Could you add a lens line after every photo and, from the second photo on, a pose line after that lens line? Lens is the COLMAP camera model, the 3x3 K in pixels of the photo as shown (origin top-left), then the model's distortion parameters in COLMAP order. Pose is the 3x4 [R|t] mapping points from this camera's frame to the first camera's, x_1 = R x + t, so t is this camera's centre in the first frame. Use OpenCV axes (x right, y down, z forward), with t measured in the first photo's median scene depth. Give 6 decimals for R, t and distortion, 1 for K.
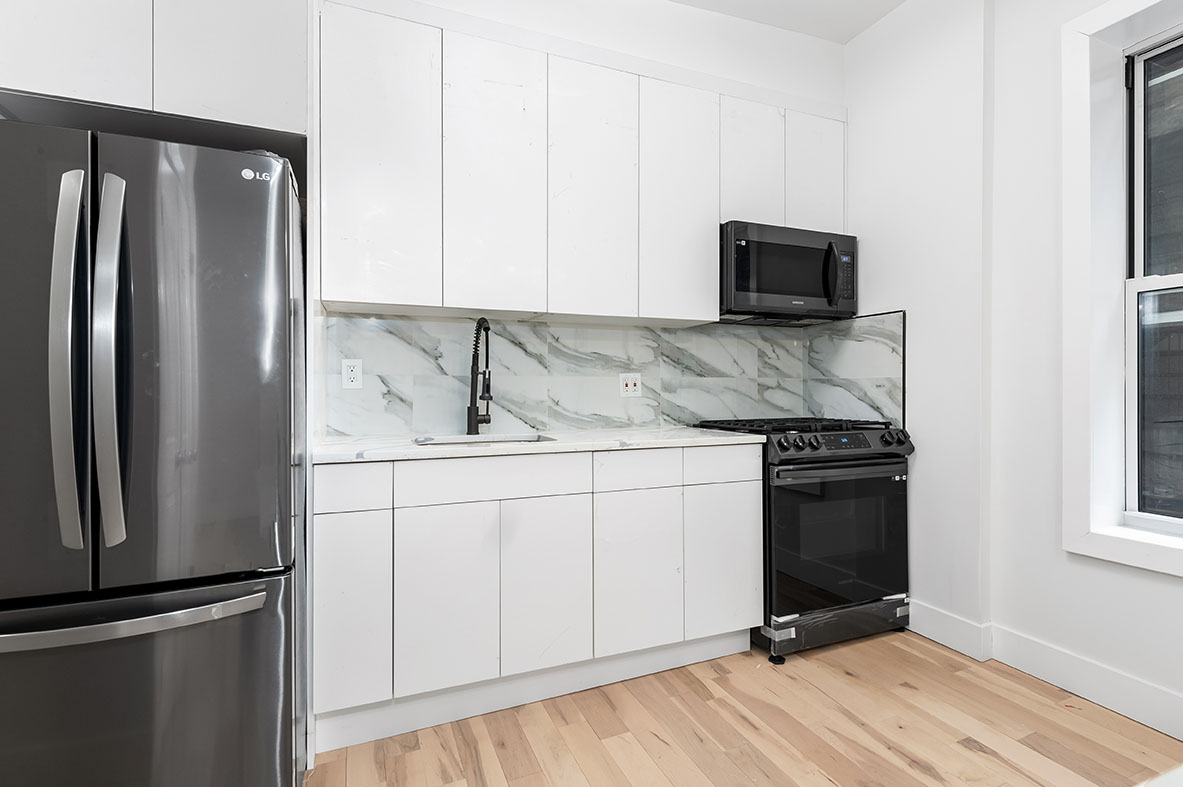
lens RADIAL K [[558.9, 0, 596.1], [0, 558.9, 387.2], [0, 0, 1]] dist [0.001130, -0.000106]
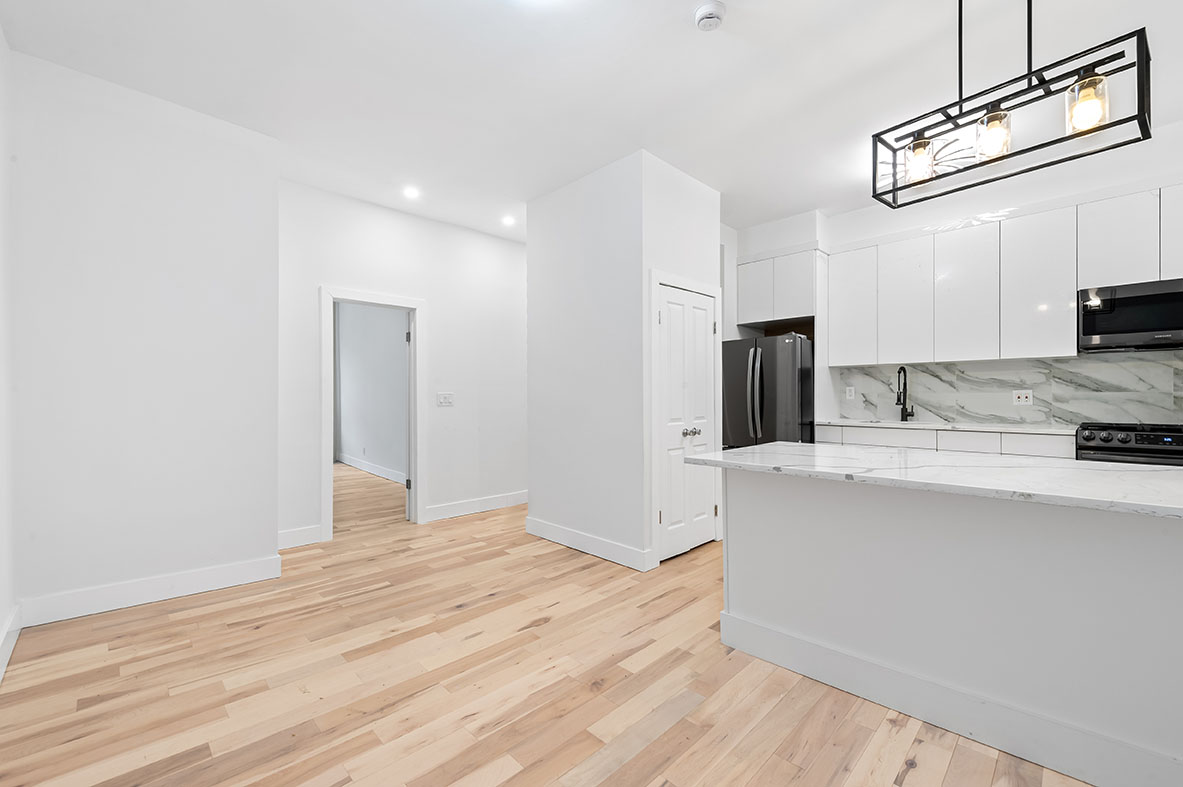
lens RADIAL K [[485.1, 0, 591.5], [0, 485.1, 393.5], [0, 0, 1]] dist [-0.000273, -0.000124]
pose [[0.372578, -0.002847, -0.927996, 0.942644], [0.006211, 0.999981, -0.000574, -0.023682], [0.927980, -0.005550, 0.372589, -0.699375]]
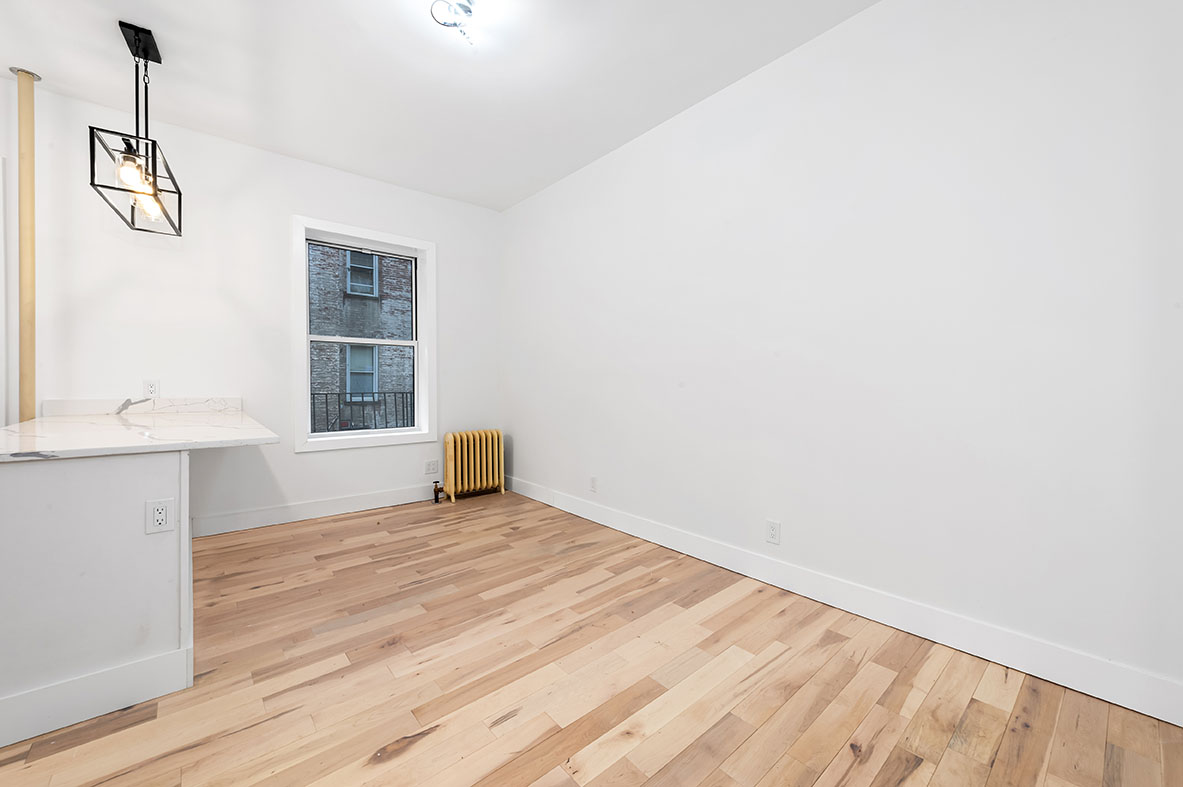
lens RADIAL K [[473.7, 0, 600.5], [0, 473.7, 387.6], [0, 0, 1]] dist [0.008225, -0.000062]
pose [[-0.326060, -0.011401, 0.945280, -0.667594], [-0.004084, 0.999935, 0.010652, -0.003483], [-0.945340, -0.000387, -0.326085, -0.474700]]
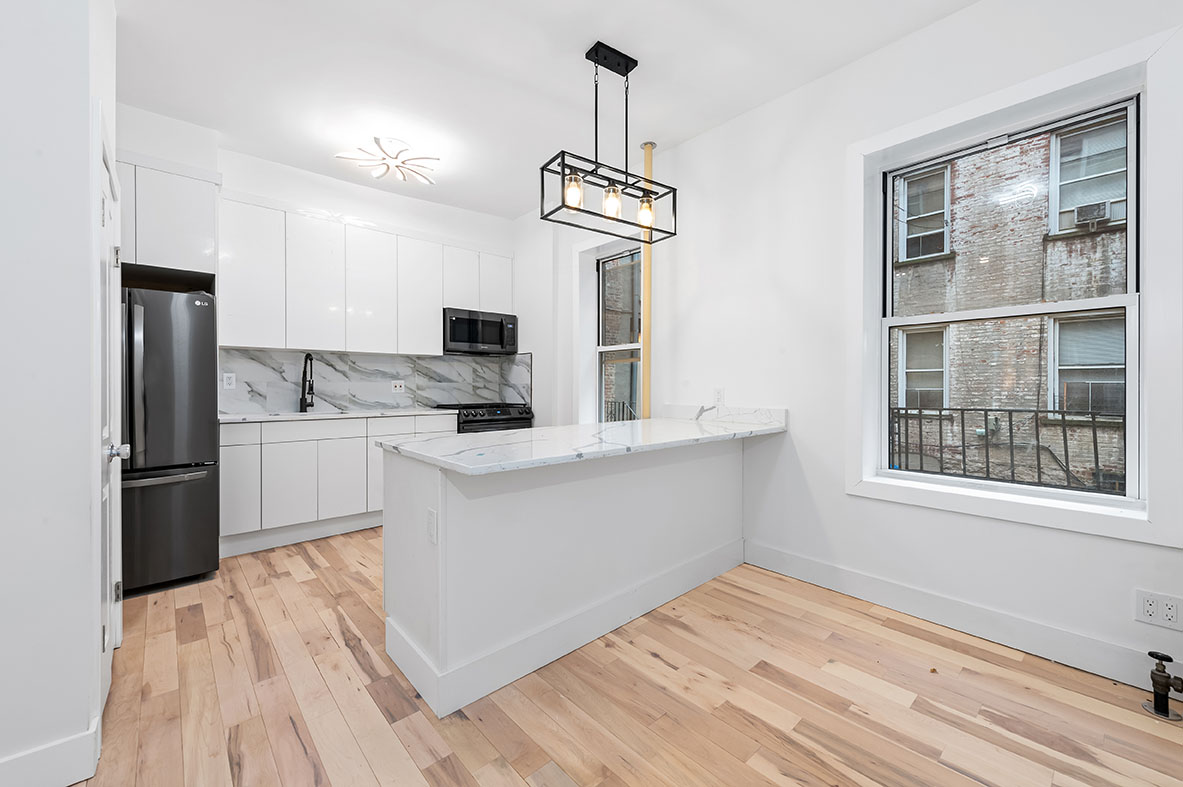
lens RADIAL K [[473.7, 0, 600.5], [0, 473.7, 387.6], [0, 0, 1]] dist [0.008225, -0.000062]
pose [[0.941583, 0.000592, 0.336780, 0.178318], [-0.002295, 0.999987, 0.004661, -0.010335], [-0.336773, -0.005161, 0.941572, -0.820693]]
